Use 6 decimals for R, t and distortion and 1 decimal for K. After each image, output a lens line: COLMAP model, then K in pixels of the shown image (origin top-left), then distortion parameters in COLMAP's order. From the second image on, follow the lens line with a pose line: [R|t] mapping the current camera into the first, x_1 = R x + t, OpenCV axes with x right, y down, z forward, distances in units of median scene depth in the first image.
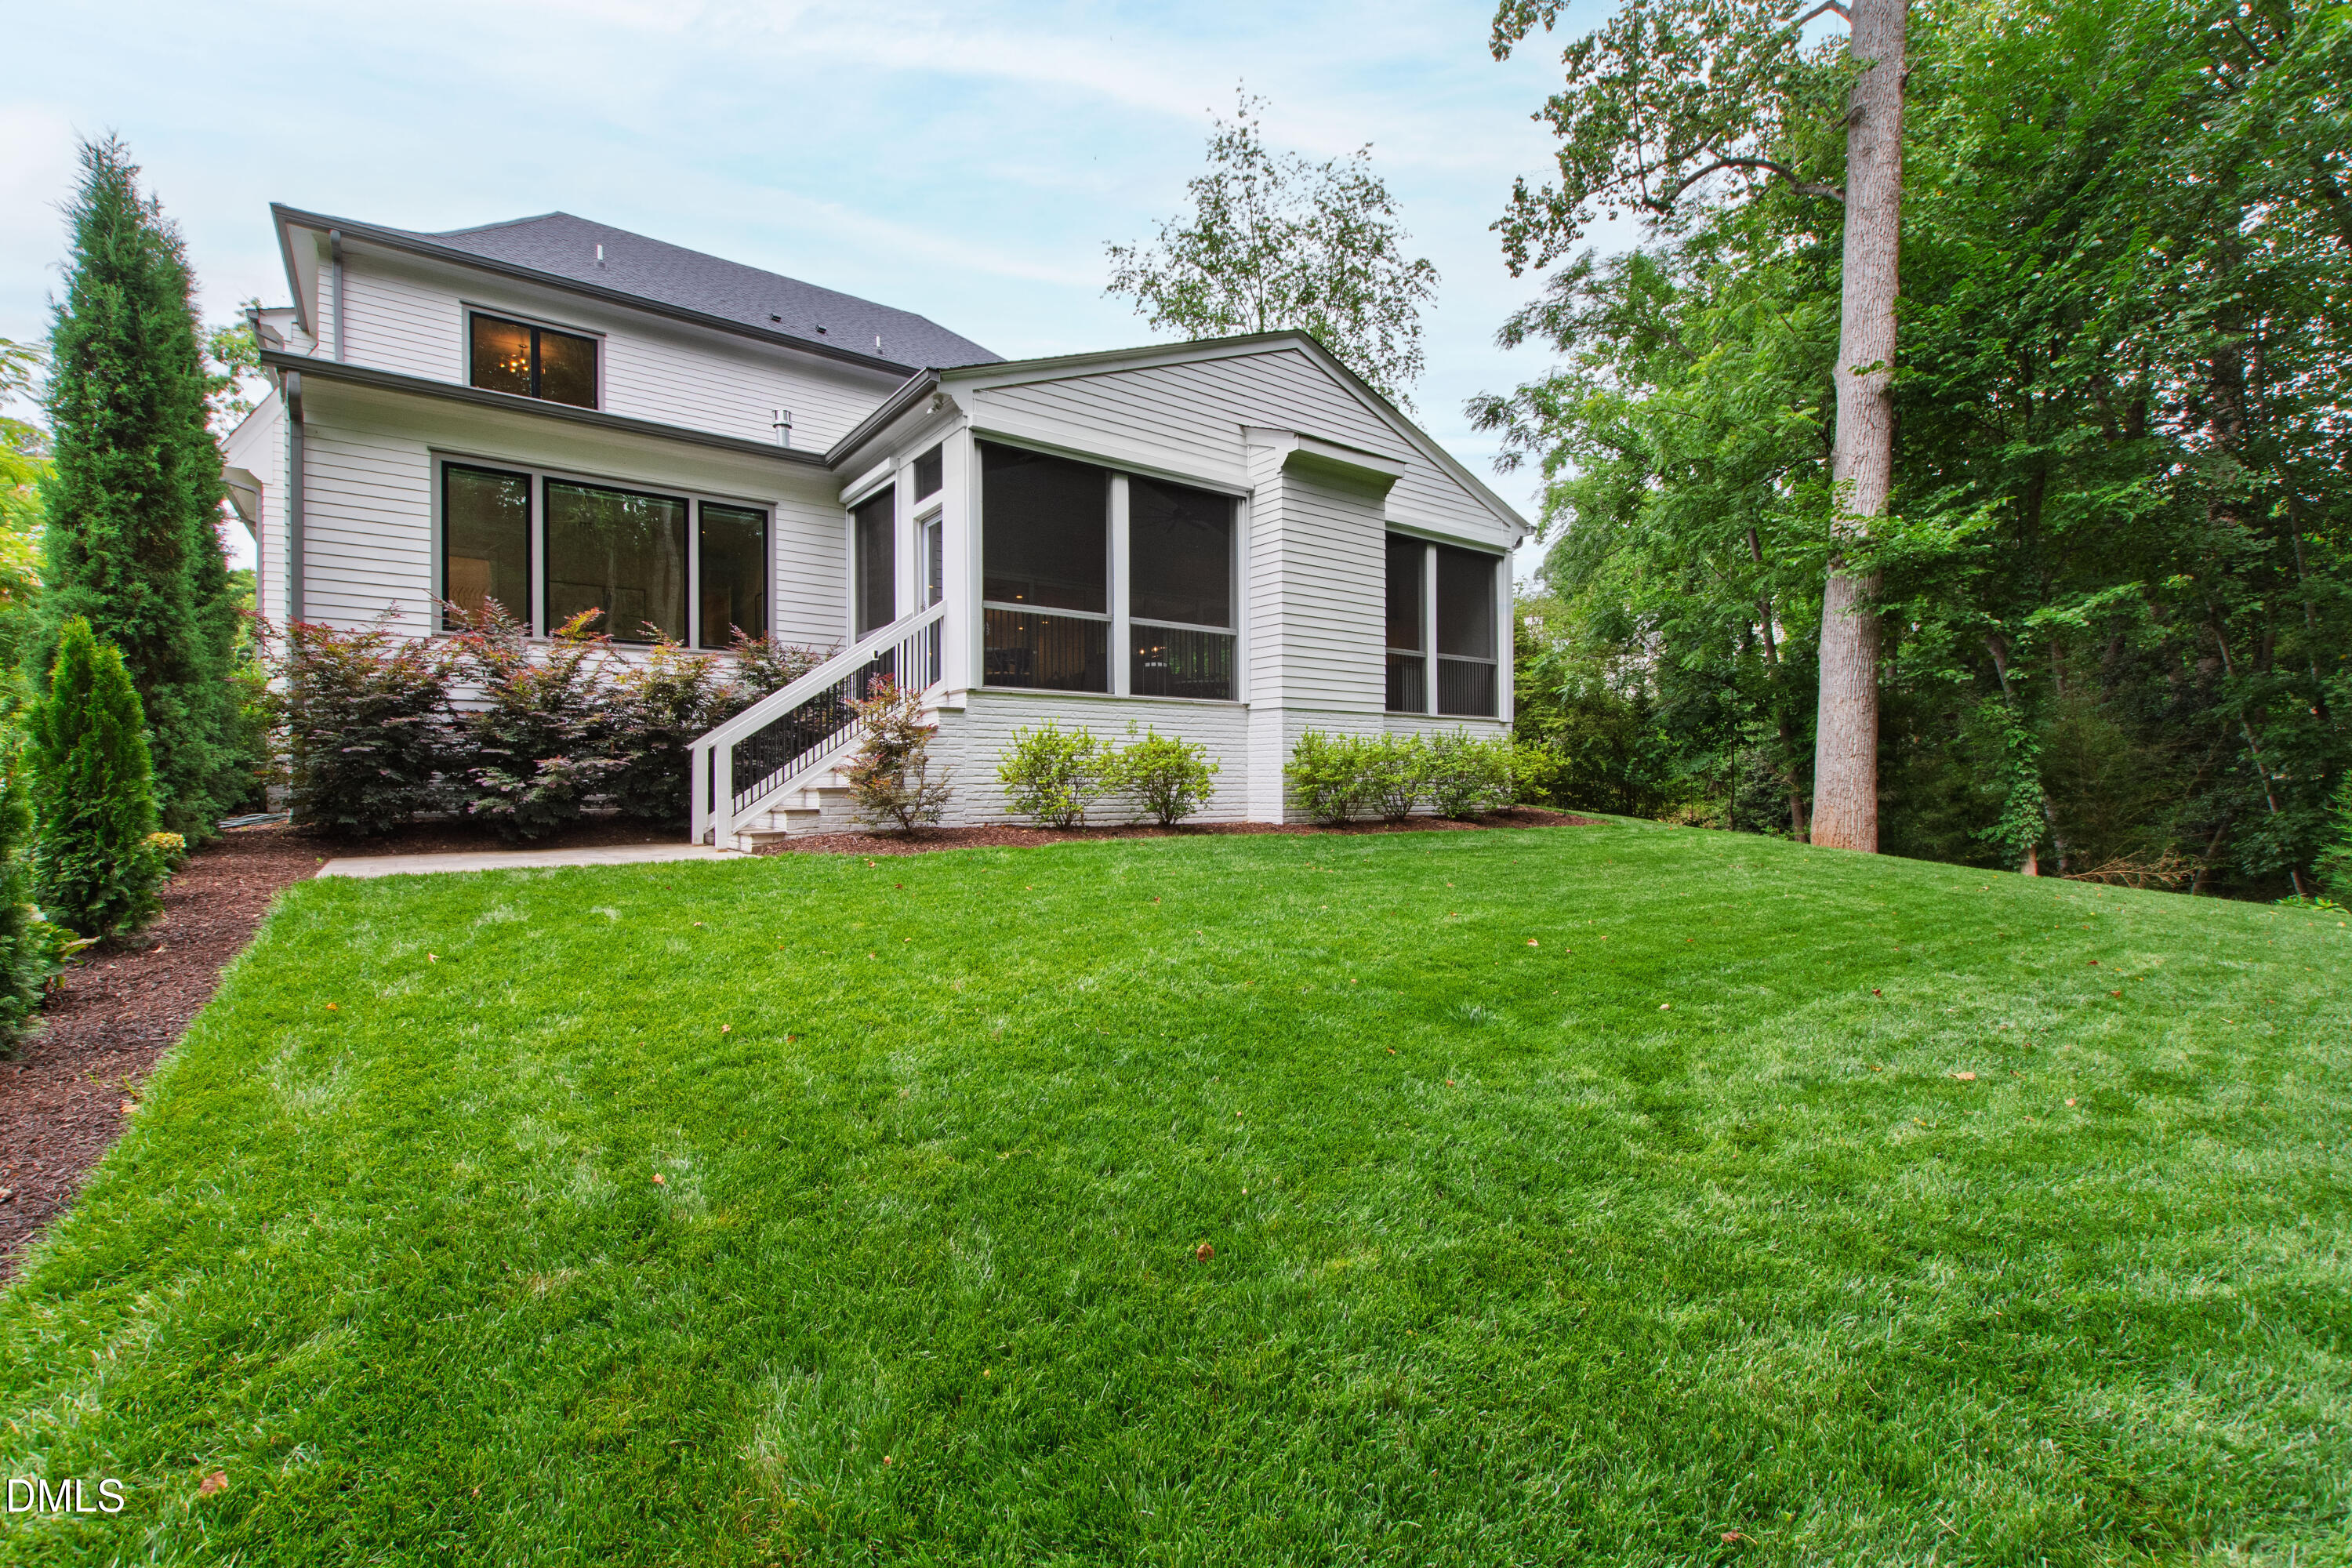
lens RADIAL K [[1046.8, 0, 1174.9], [0, 1046.8, 784.6], [0, 0, 1]] dist [0.006871, -0.003326]
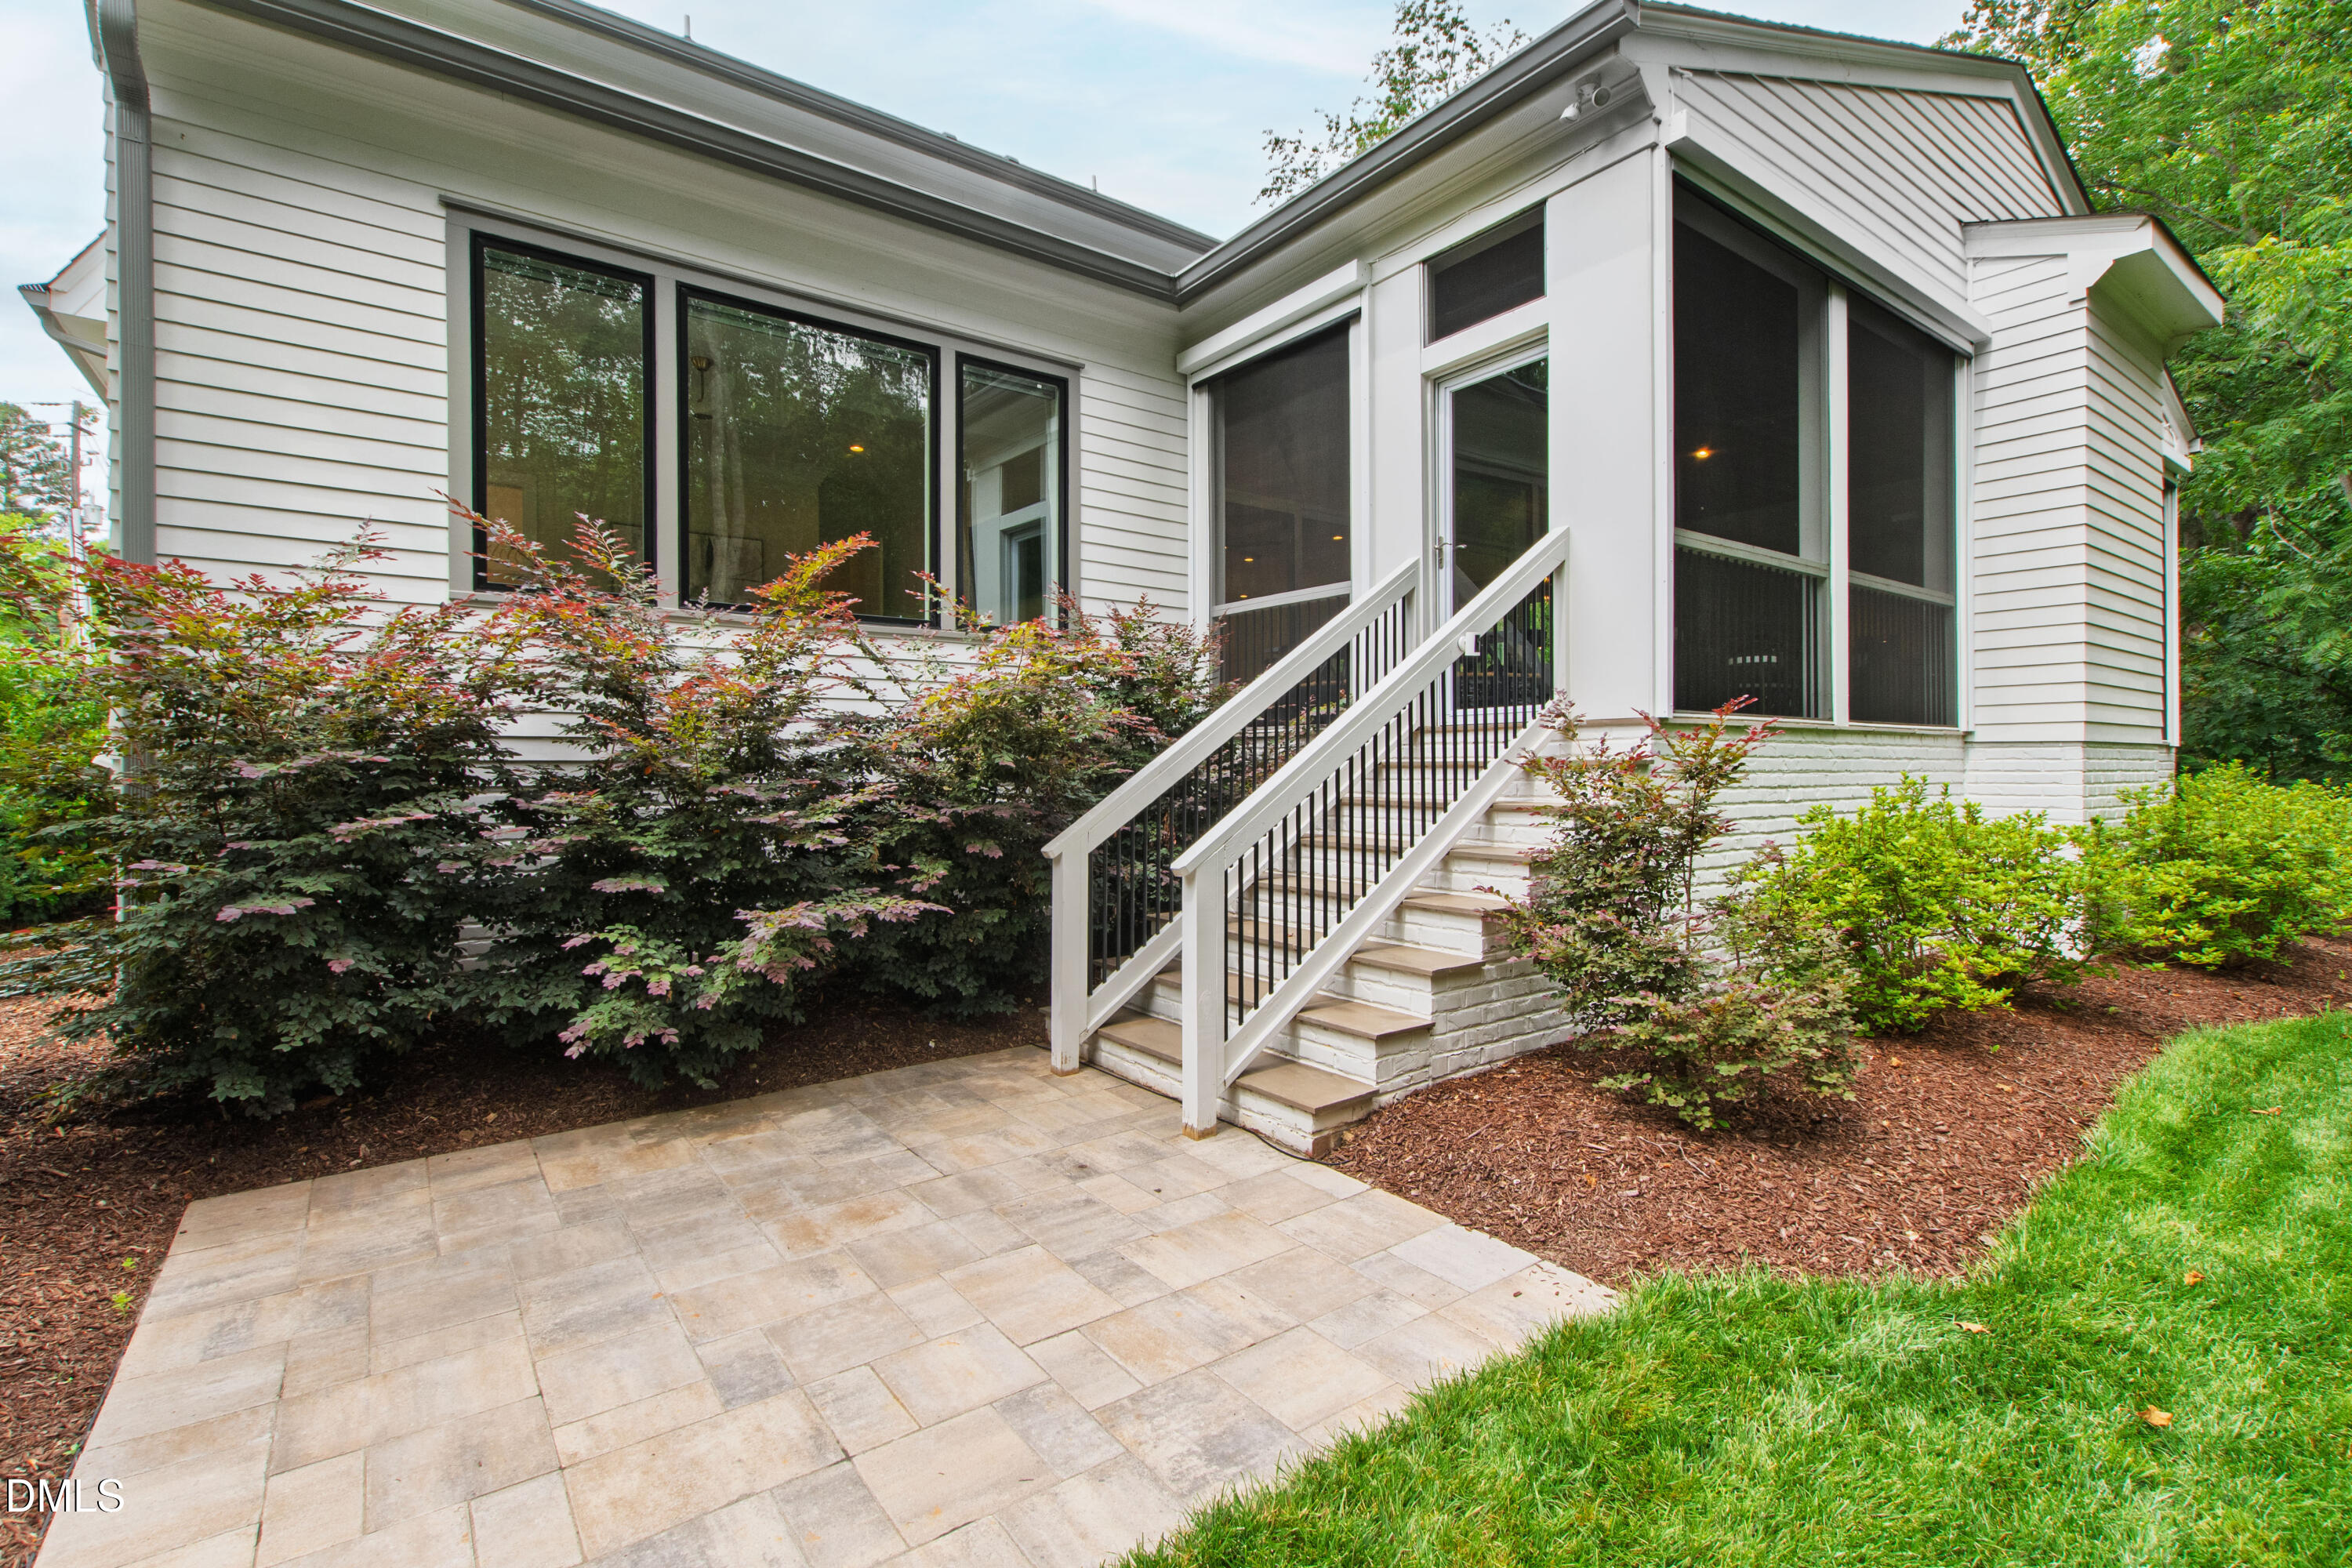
lens RADIAL K [[1046.8, 0, 1227.2], [0, 1046.8, 768.5], [0, 0, 1]] dist [0.006871, -0.003326]
pose [[0.999120, -0.003489, 0.041788, -0.381750], [0.003317, 0.999986, 0.004180, -0.068021], [-0.041802, -0.004038, 0.999118, 0.517101]]
